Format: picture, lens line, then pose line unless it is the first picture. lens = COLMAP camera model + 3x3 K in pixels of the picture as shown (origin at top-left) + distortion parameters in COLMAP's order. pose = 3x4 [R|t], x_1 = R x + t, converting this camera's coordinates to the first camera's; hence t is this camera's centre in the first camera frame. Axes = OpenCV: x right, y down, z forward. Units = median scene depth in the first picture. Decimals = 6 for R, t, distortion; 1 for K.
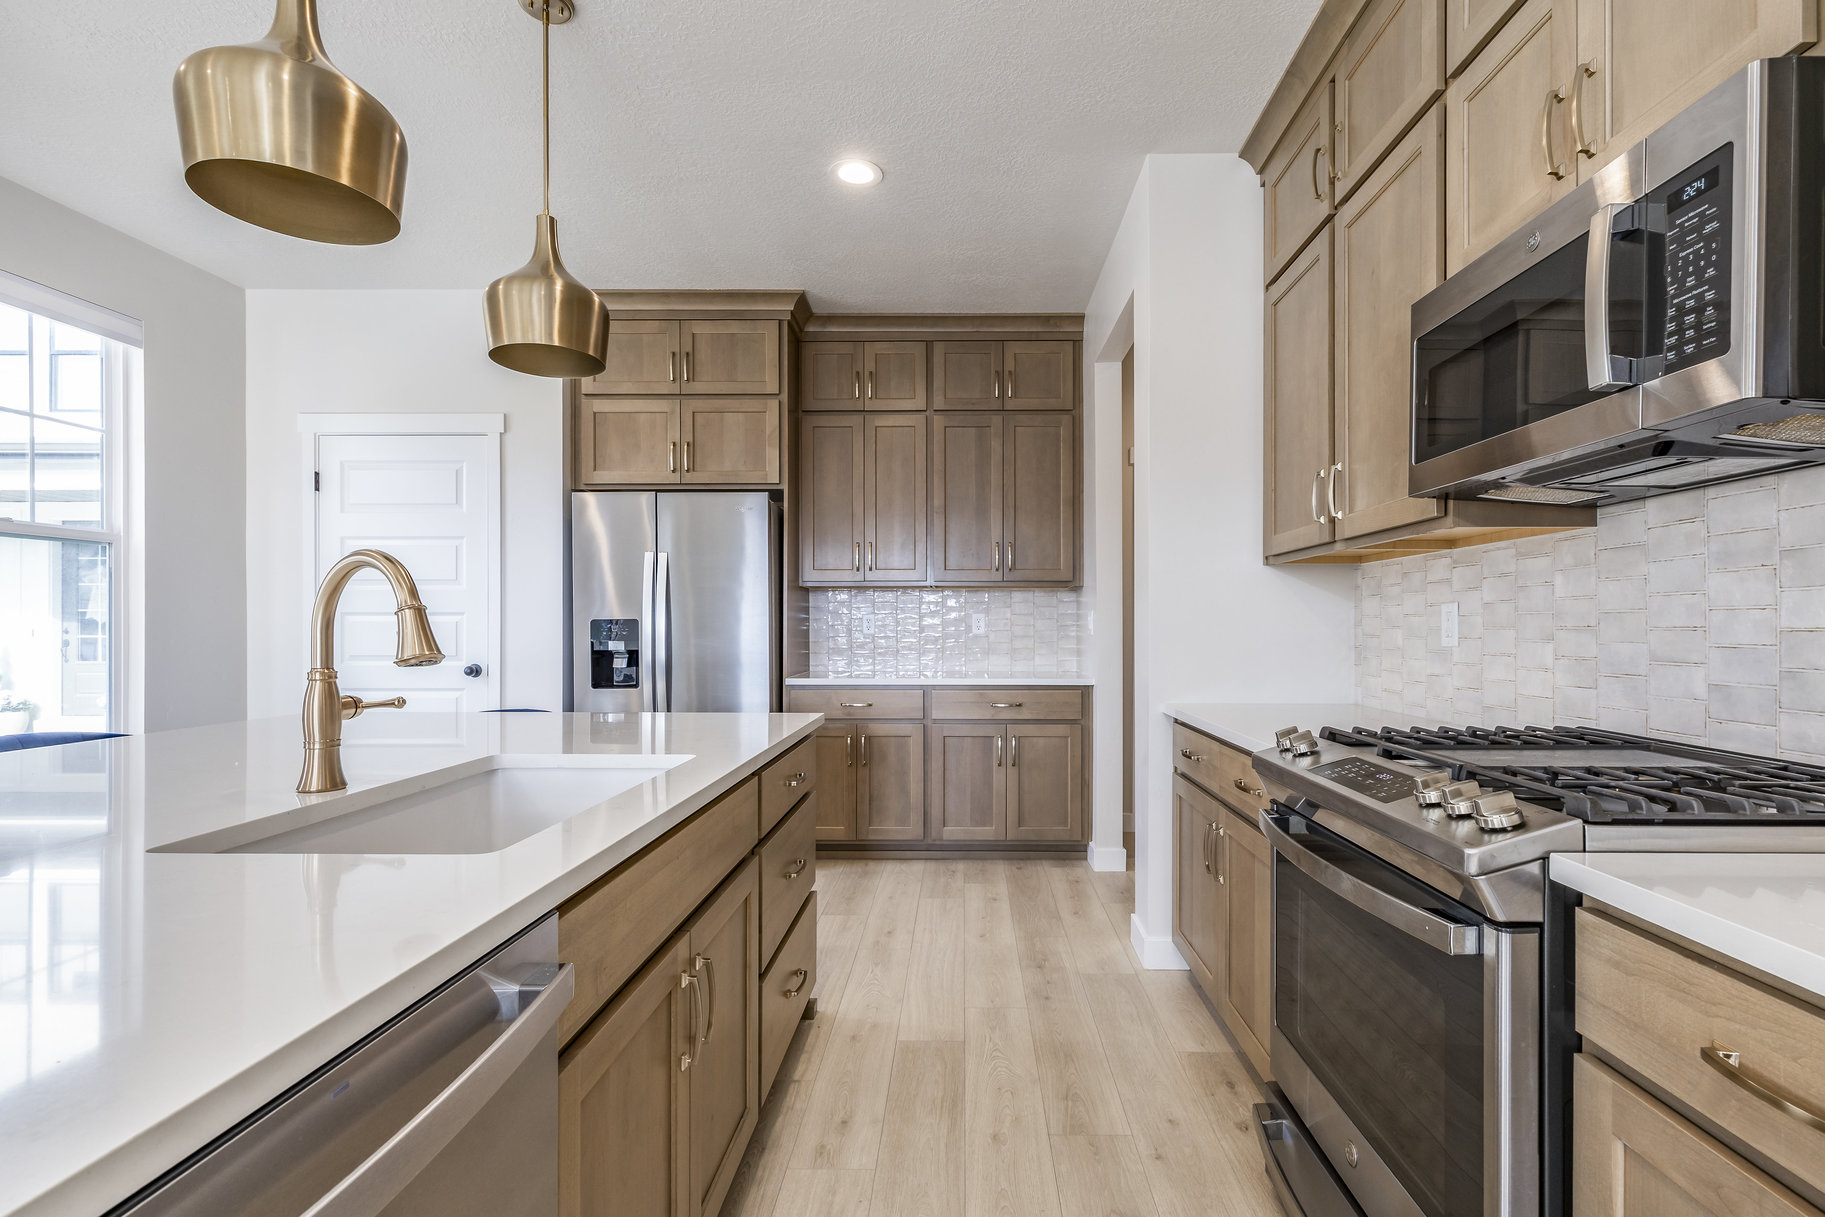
lens RADIAL K [[840.6, 0, 950.3], [0, 840.6, 624.3], [0, 0, 1]] dist [-0.002097, 0.002176]
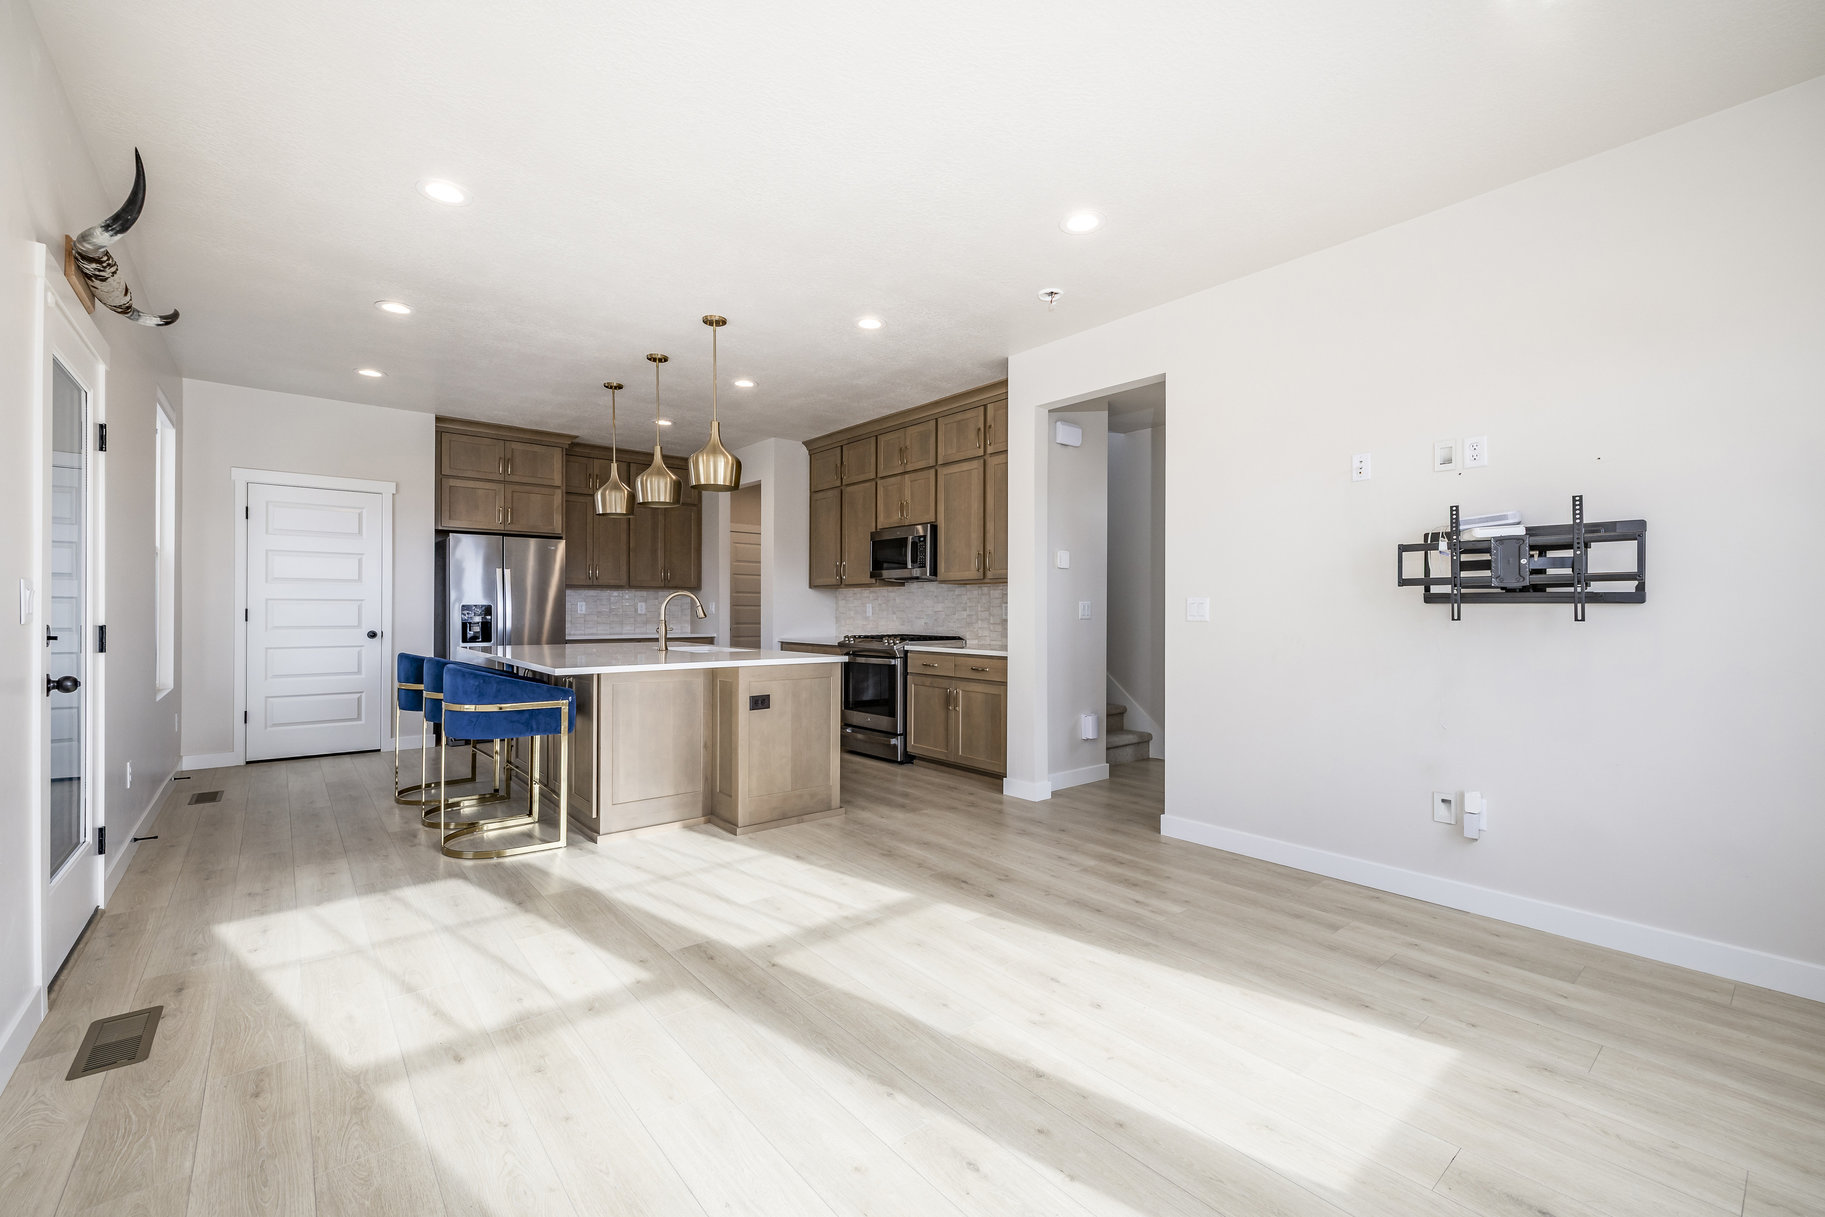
lens RADIAL K [[764.8, 0, 912.6], [0, 764.8, 605.9], [0, 0, 1]] dist [-0.001738, 0.000700]
pose [[0.757949, 0.006620, 0.652280, -0.745137], [-0.006000, 0.999977, -0.003177, -0.003339], [-0.652286, -0.001506, 0.757971, -0.846363]]
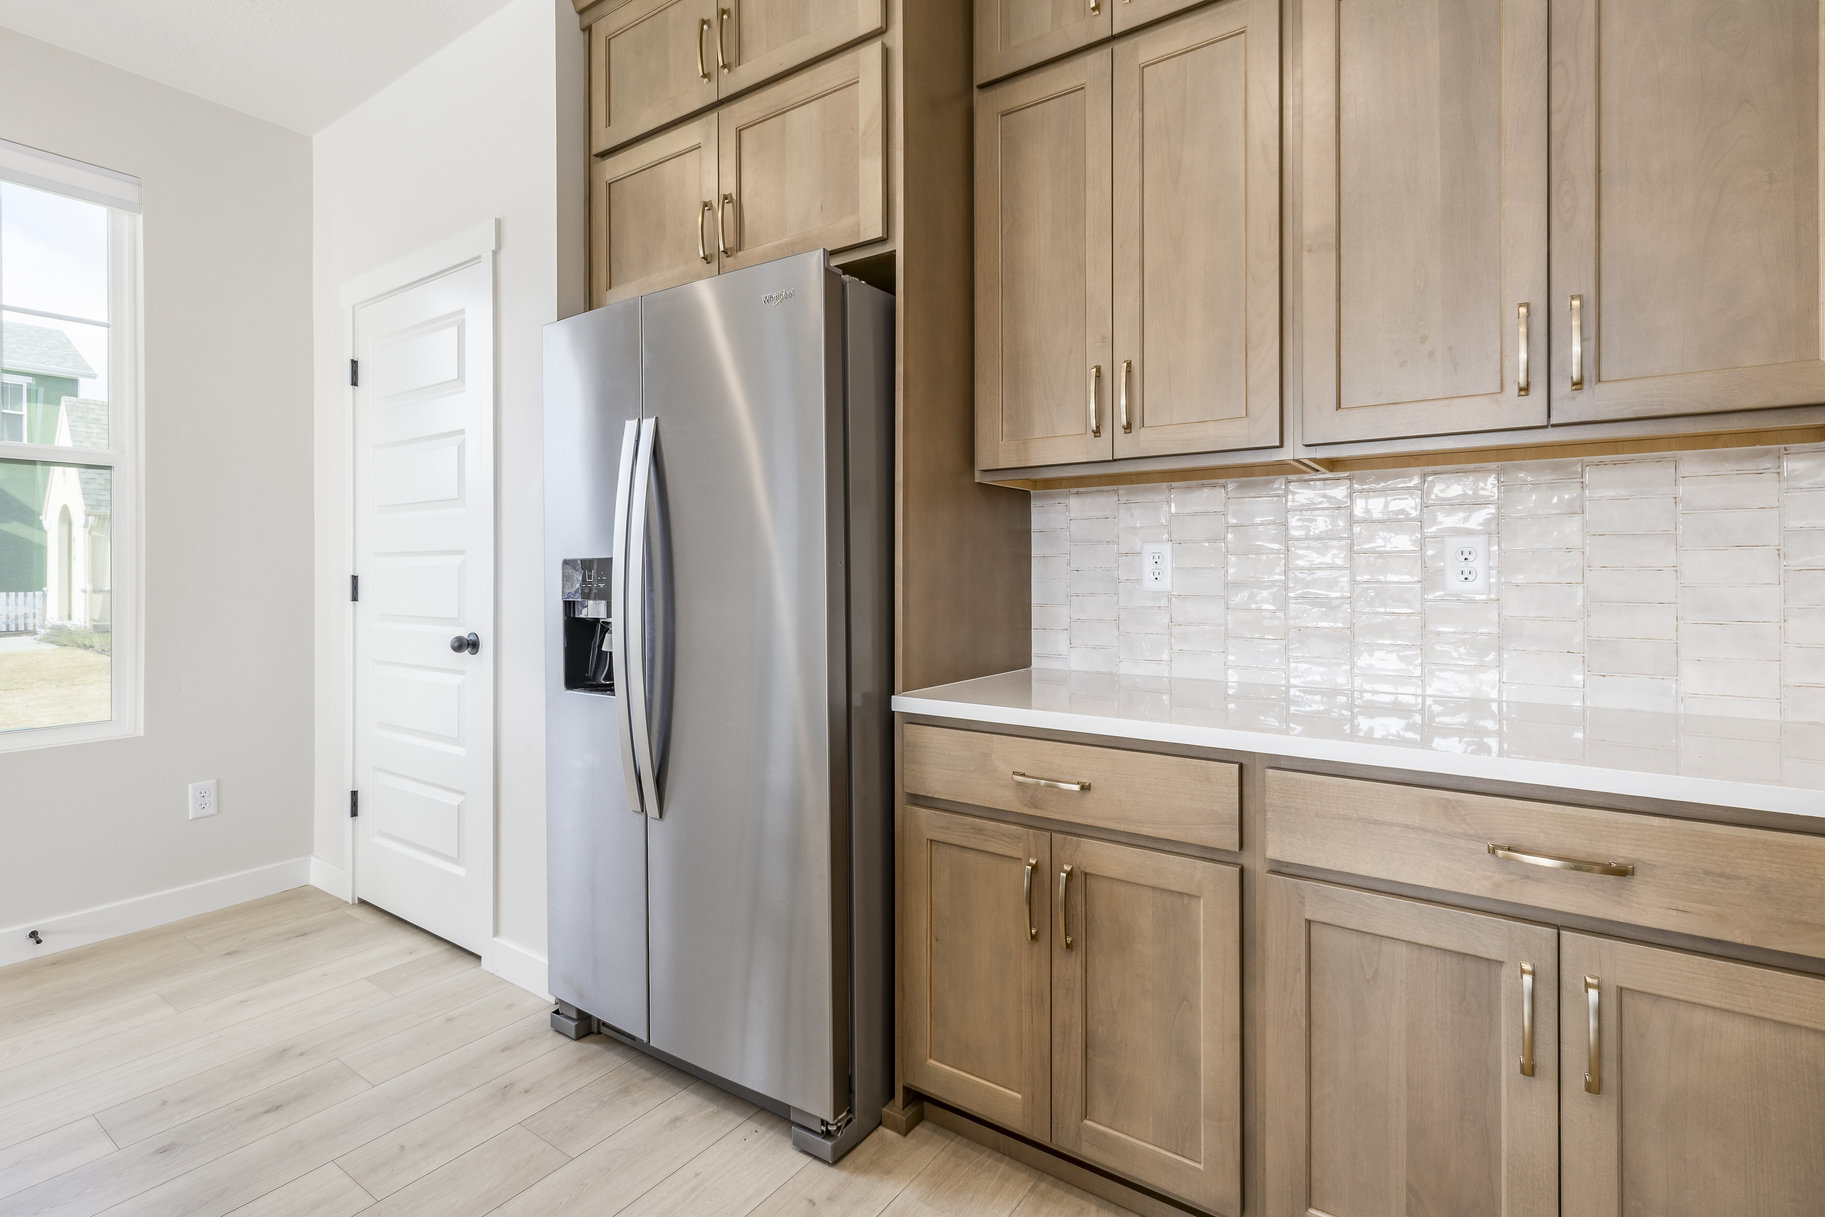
lens RADIAL K [[840.6, 0, 905.8], [0, 840.6, 571.2], [0, 0, 1]] dist [-0.002097, 0.002176]
pose [[0.816758, -0.001073, -0.576979, 0.052837], [0.002125, 0.999997, 0.001148, 0.001609], [0.576976, -0.002164, 0.816758, 0.674658]]
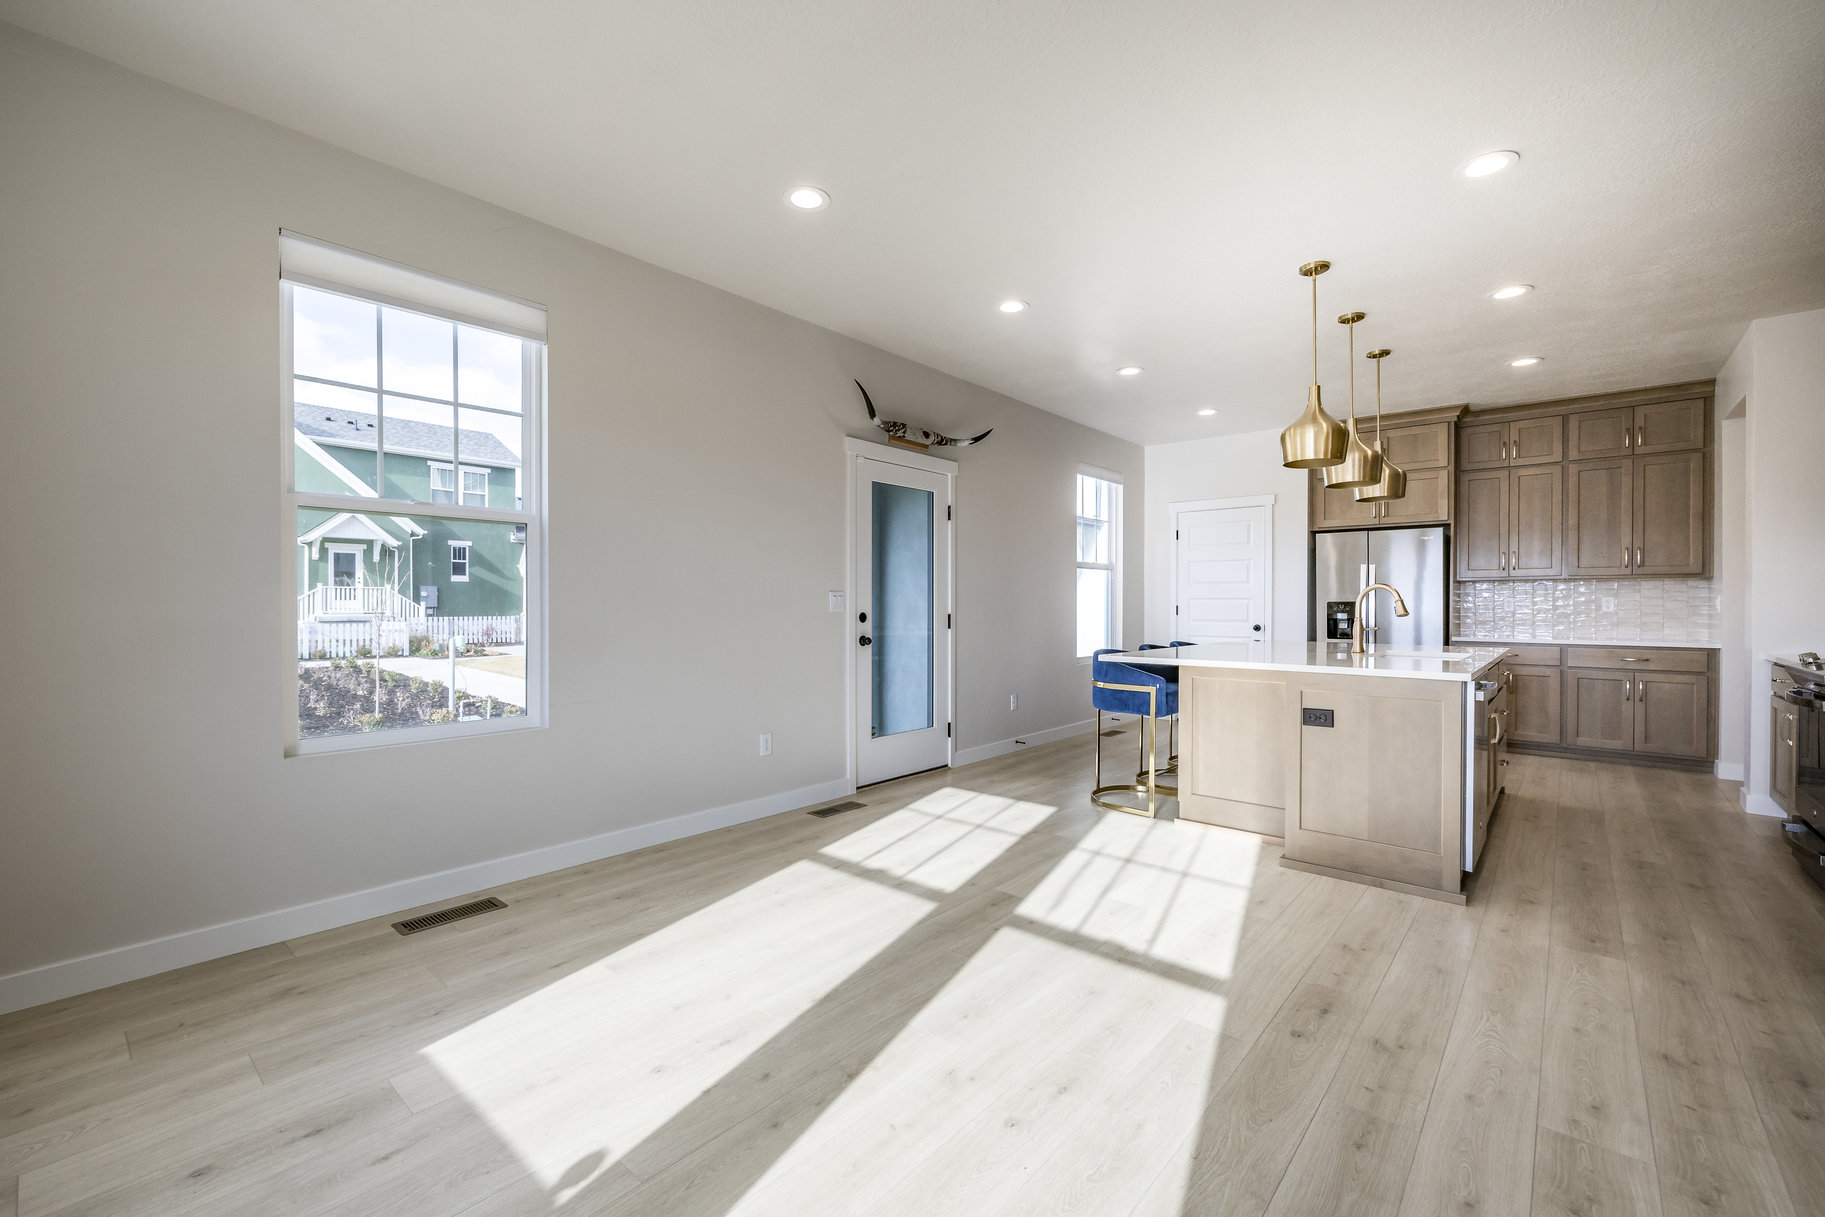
lens RADIAL K [[764.8, 0, 907.4], [0, 764.8, 609.2], [0, 0, 1]] dist [-0.001738, 0.000700]
pose [[0.766106, 0.006766, -0.642678, -0.050789], [-0.001356, 0.999959, 0.008911, -0.002958], [0.642713, -0.005955, 0.766084, -0.871969]]
